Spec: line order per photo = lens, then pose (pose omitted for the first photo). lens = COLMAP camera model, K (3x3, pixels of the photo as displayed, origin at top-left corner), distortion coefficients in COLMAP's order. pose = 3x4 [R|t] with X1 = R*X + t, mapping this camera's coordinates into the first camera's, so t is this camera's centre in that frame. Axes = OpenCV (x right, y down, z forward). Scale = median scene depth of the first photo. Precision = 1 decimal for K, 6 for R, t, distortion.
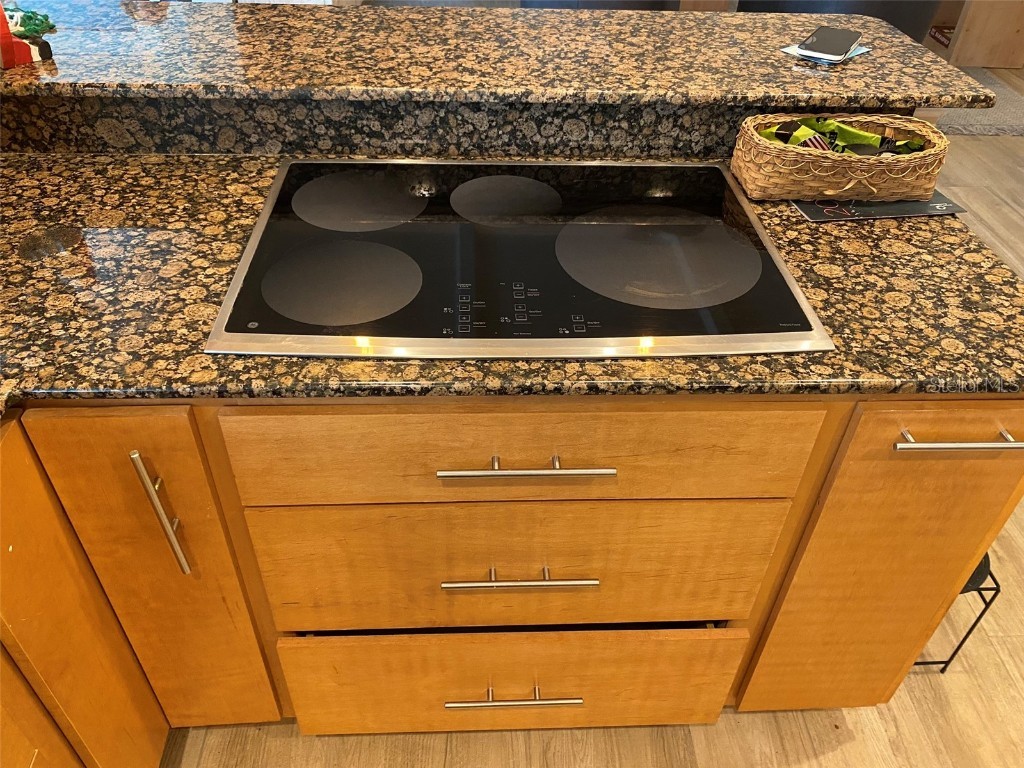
lens RADIAL K [[778.5, 0, 512.0], [0, 778.5, 384.0], [0, 0, 1]] dist [0.001473, -0.001776]
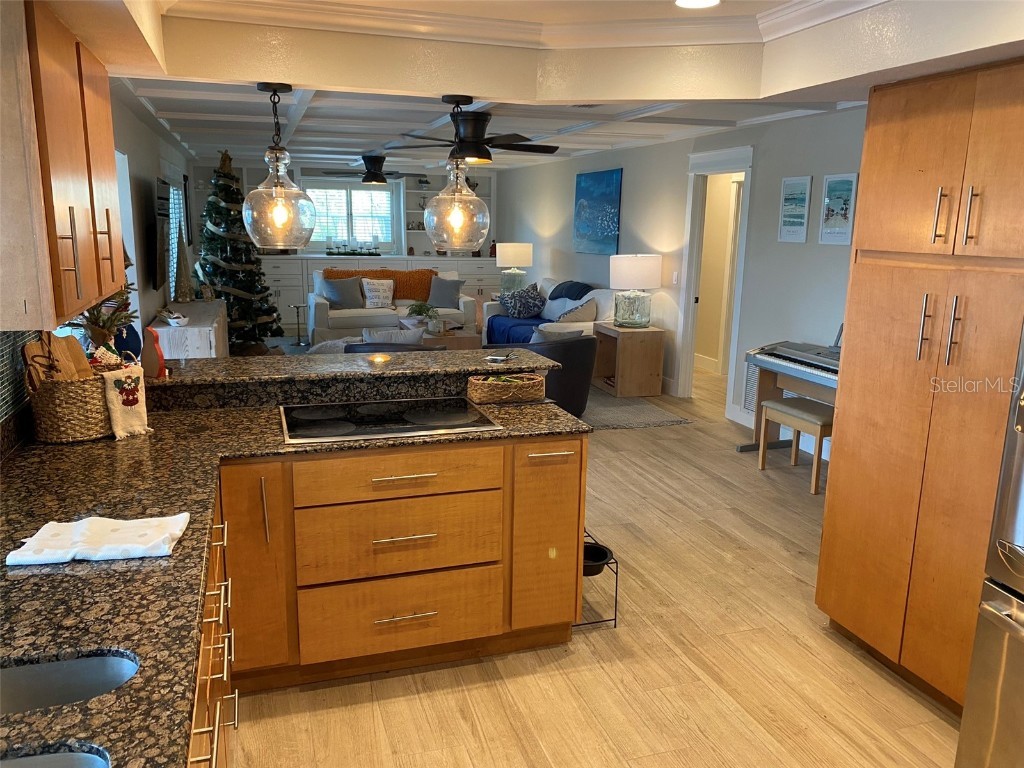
lens RADIAL K [[780.7, 0, 512.0], [0, 780.7, 384.0], [0, 0, 1]] dist [0.149427, -0.442307]
pose [[0.962888, -0.063891, 0.262230, -0.242602], [0.178718, 0.878992, -0.442078, 0.841273], [-0.202253, 0.472536, 0.857790, -1.226801]]
